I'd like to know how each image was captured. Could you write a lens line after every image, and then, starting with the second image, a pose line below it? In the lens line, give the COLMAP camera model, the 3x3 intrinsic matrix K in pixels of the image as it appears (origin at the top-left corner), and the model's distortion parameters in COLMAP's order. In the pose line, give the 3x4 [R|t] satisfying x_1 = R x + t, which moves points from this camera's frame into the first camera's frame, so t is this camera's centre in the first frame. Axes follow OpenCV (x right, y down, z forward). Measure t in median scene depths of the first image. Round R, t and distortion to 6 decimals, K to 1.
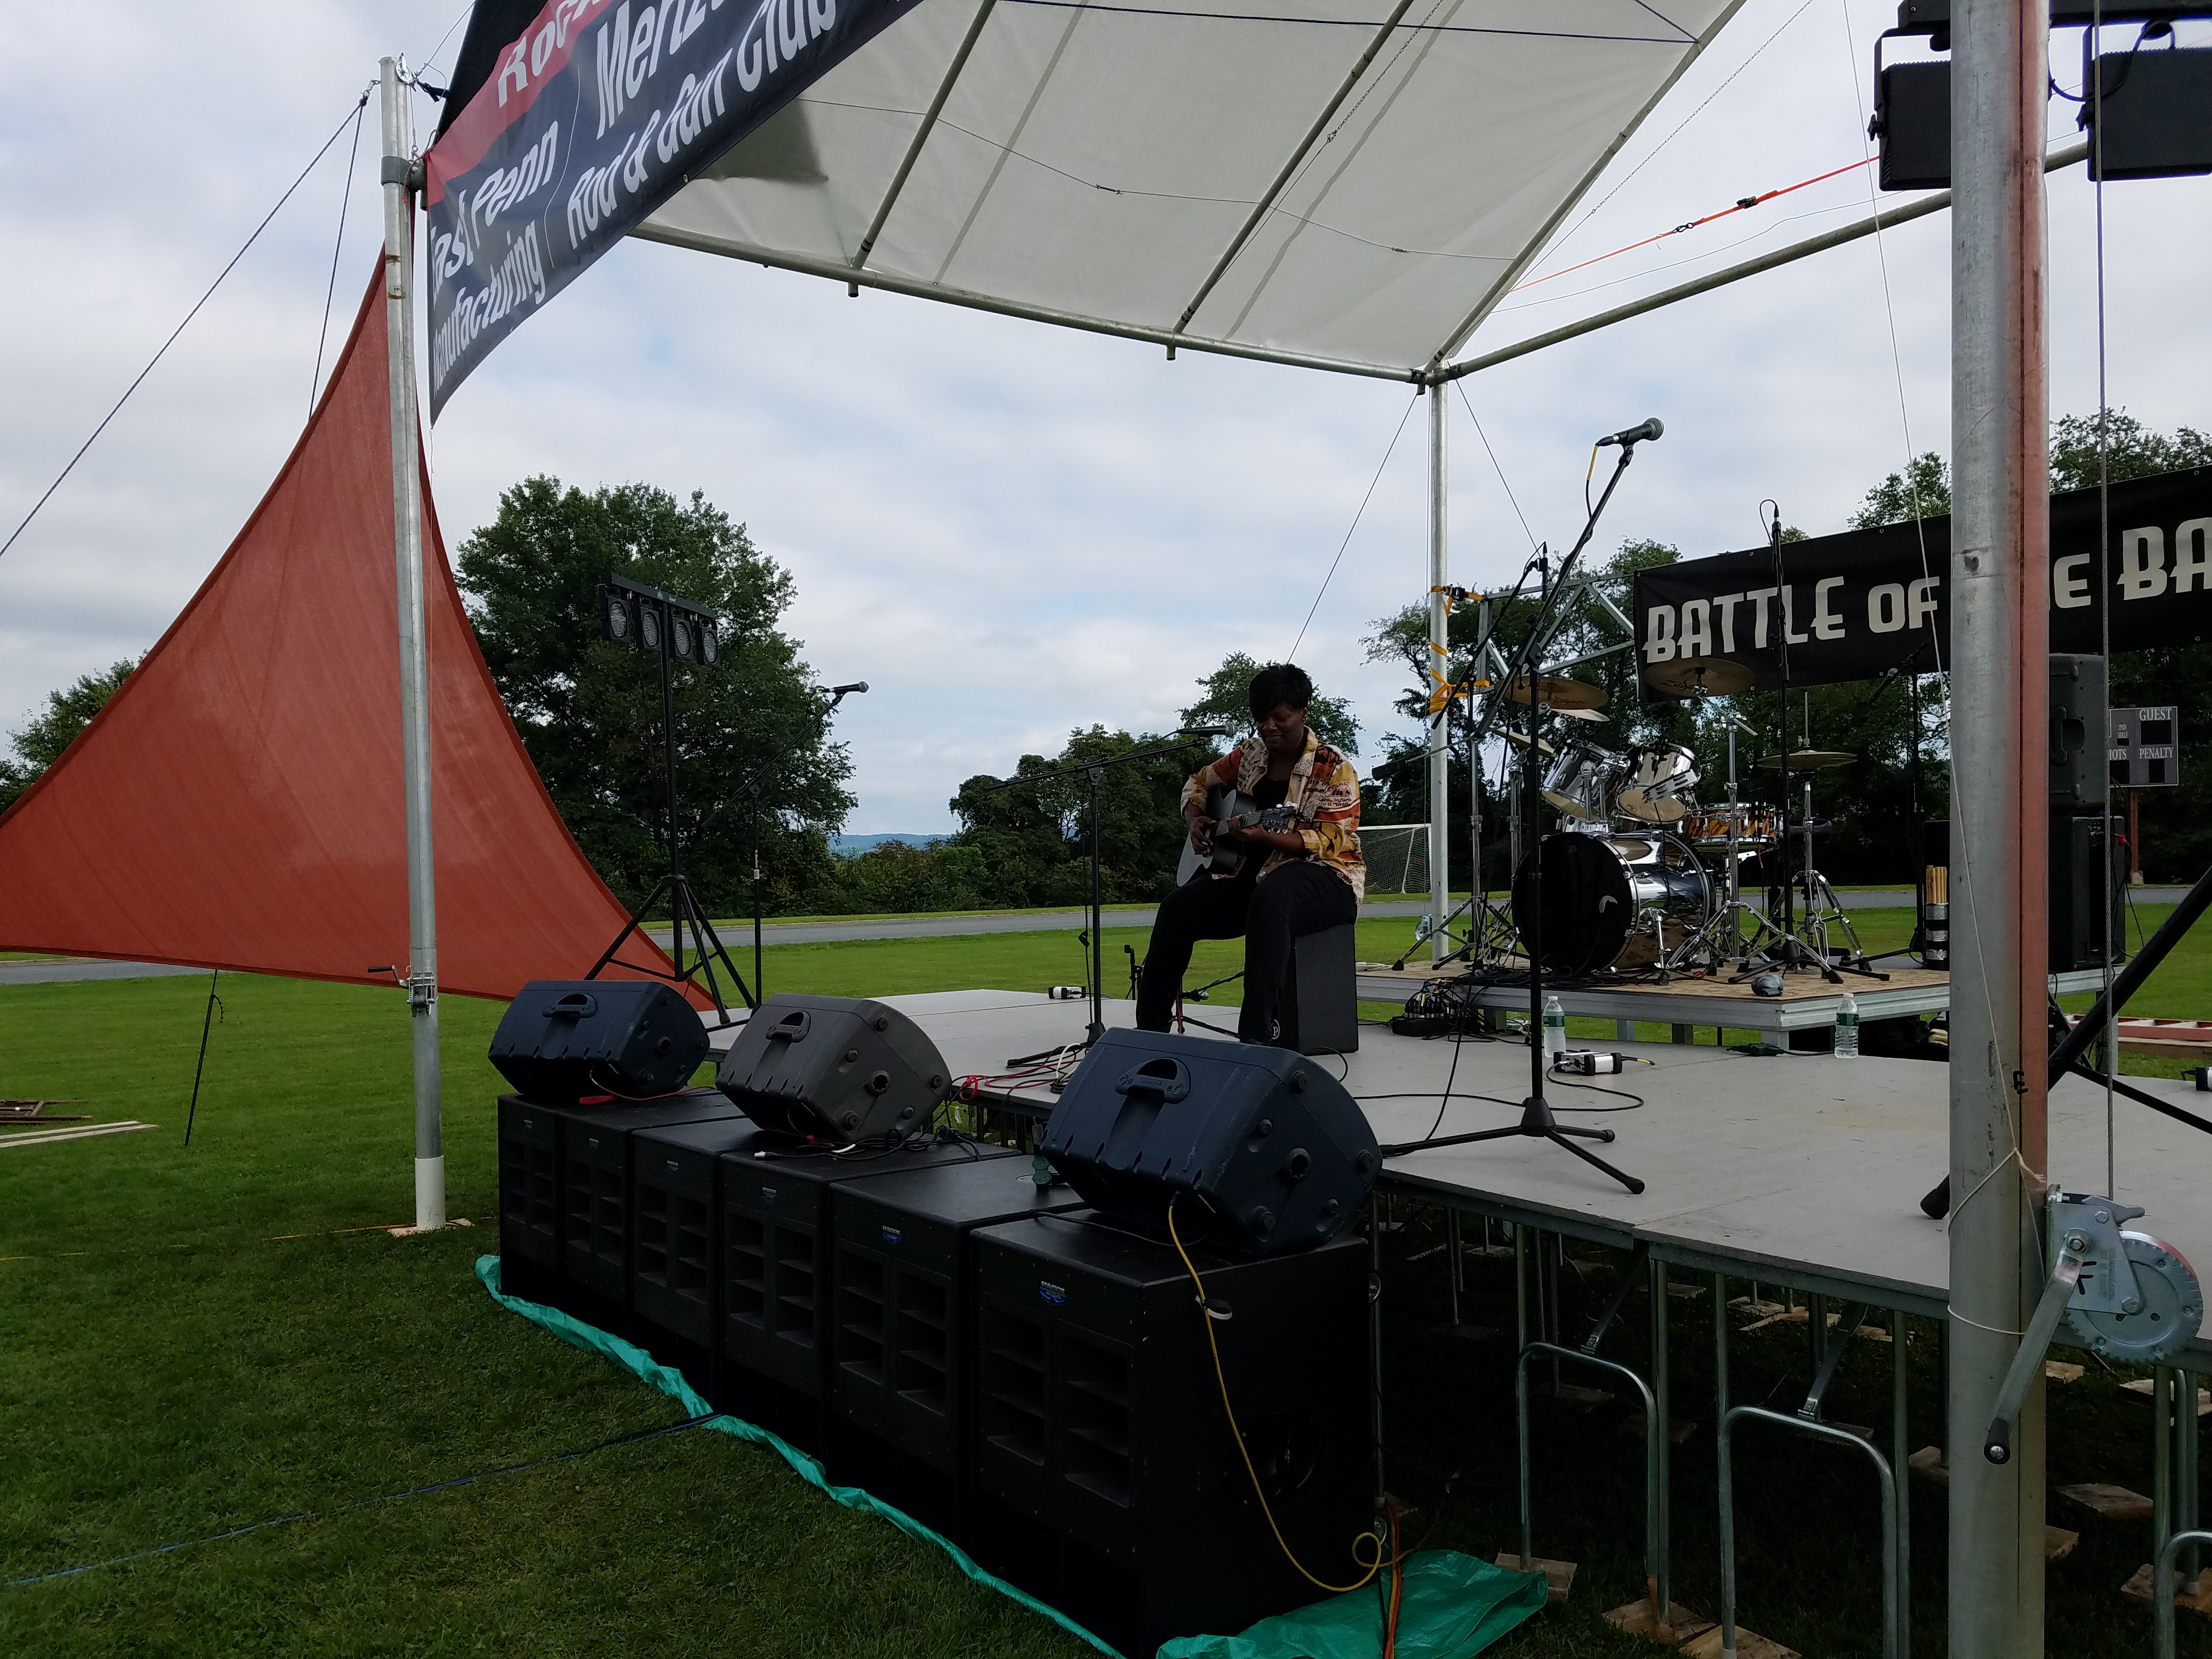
lens RADIAL K [[1707.7, 0, 1102.7], [0, 1707.7, 903.3], [0, 0, 1]] dist [0.258203, -0.458359]
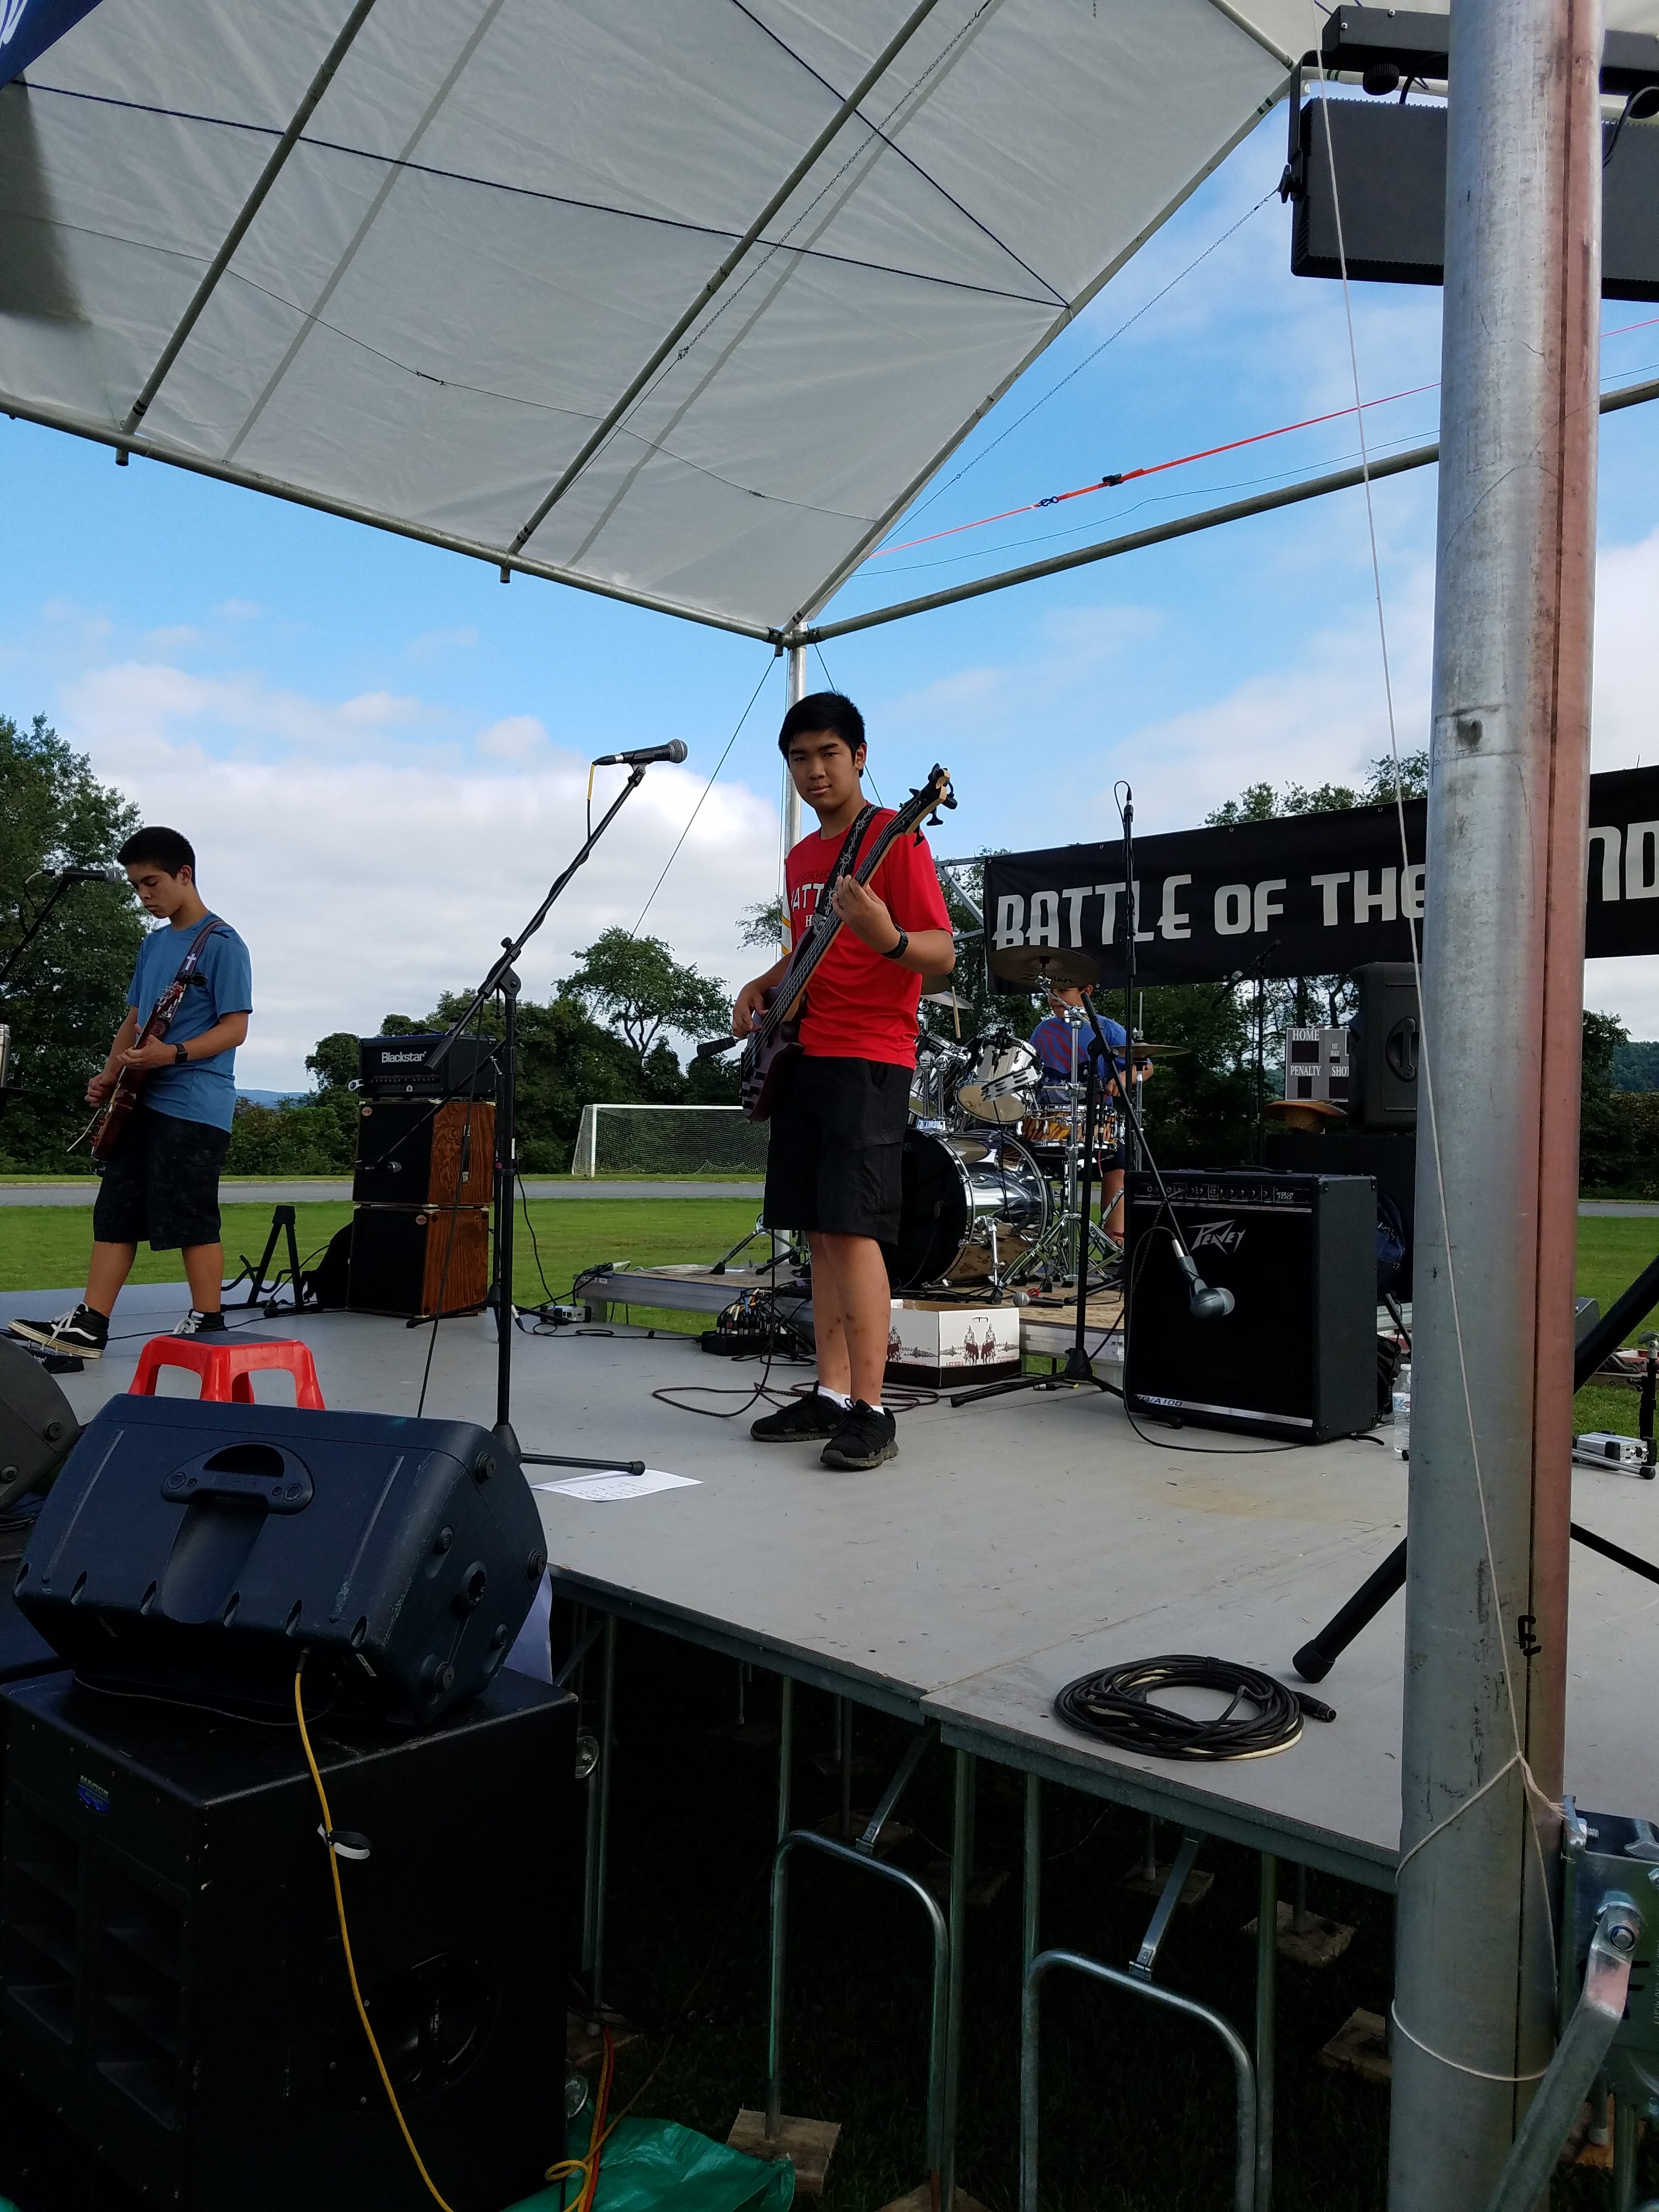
lens RADIAL K [[1715.6, 0, 759.0], [0, 1715.6, 1114.8], [0, 0, 1]] dist [0.258169, -0.449099]
pose [[0.985525, 0.046529, 0.163018, 0.035637], [-0.040602, 0.998394, -0.039505, -0.006980], [-0.164594, 0.032315, 0.985832, 0.097142]]
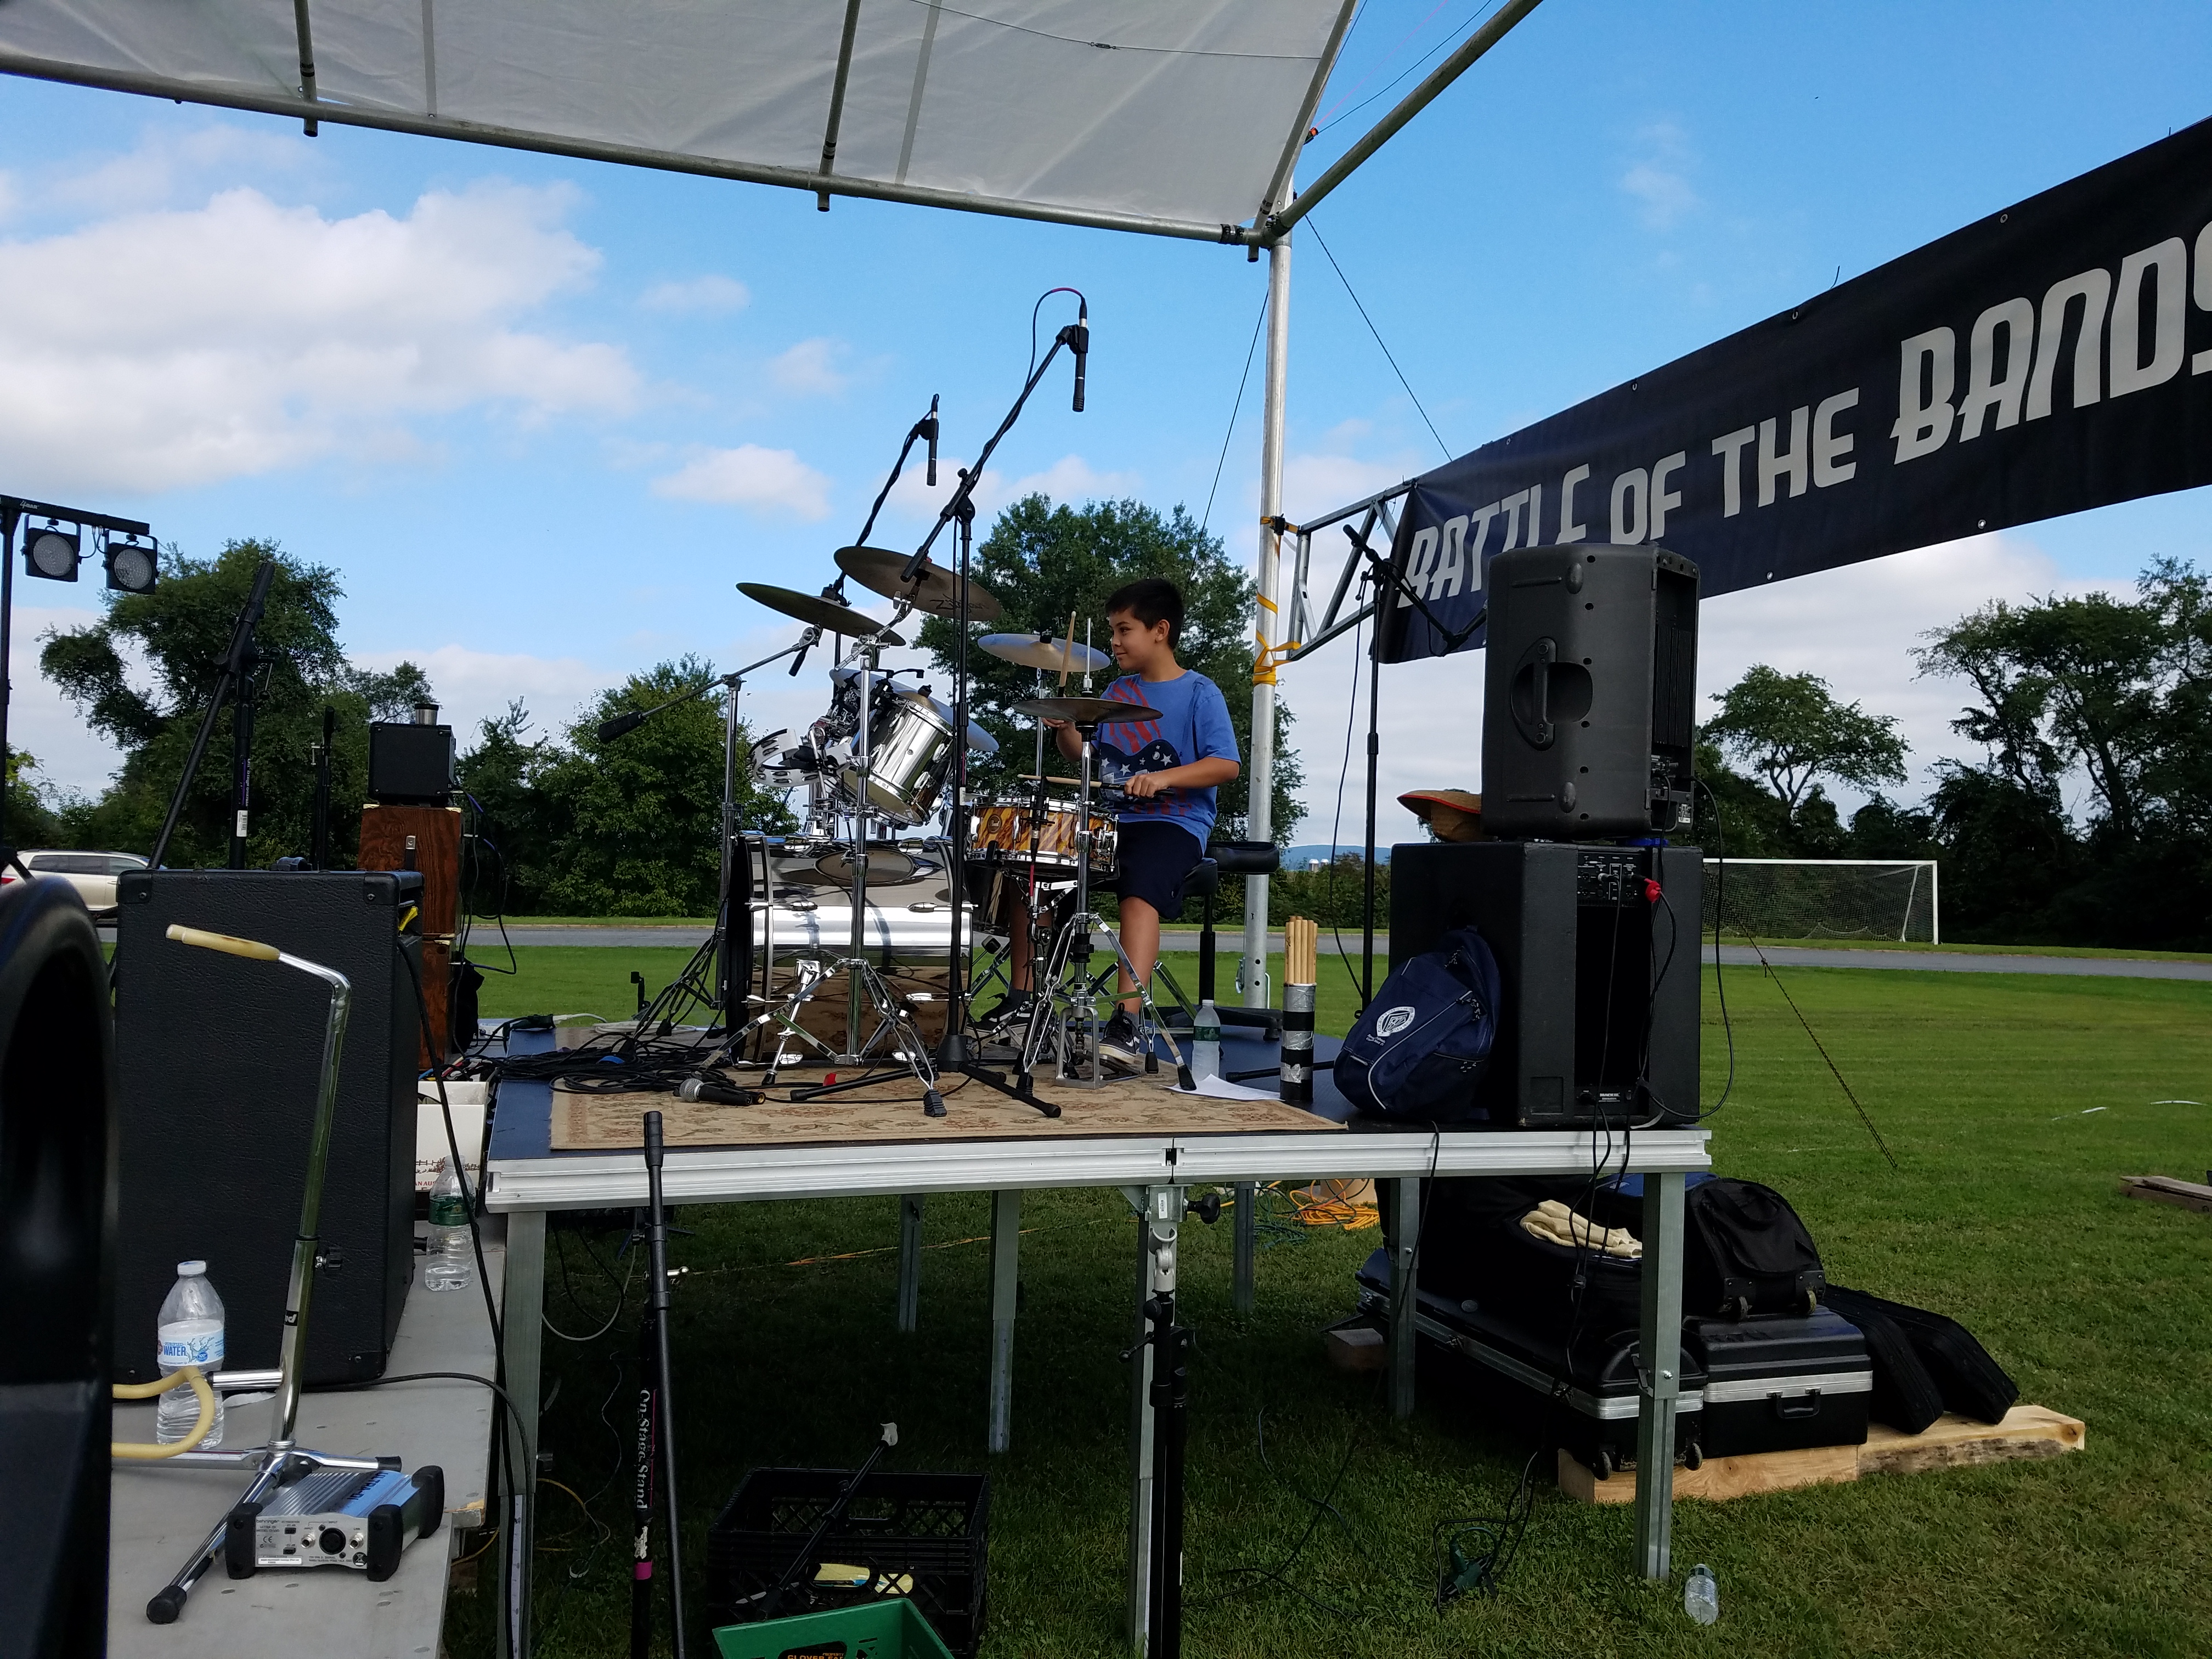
lens RADIAL K [[1713.3, 0, 1094.4], [0, 1713.3, 856.3], [0, 0, 1]] dist [0.248115, -0.466759]
pose [[0.952224, 0.047114, -0.301744, 0.425325], [-0.057559, 0.998008, -0.025812, -0.016805], [0.299927, 0.041947, 0.953040, 0.331209]]
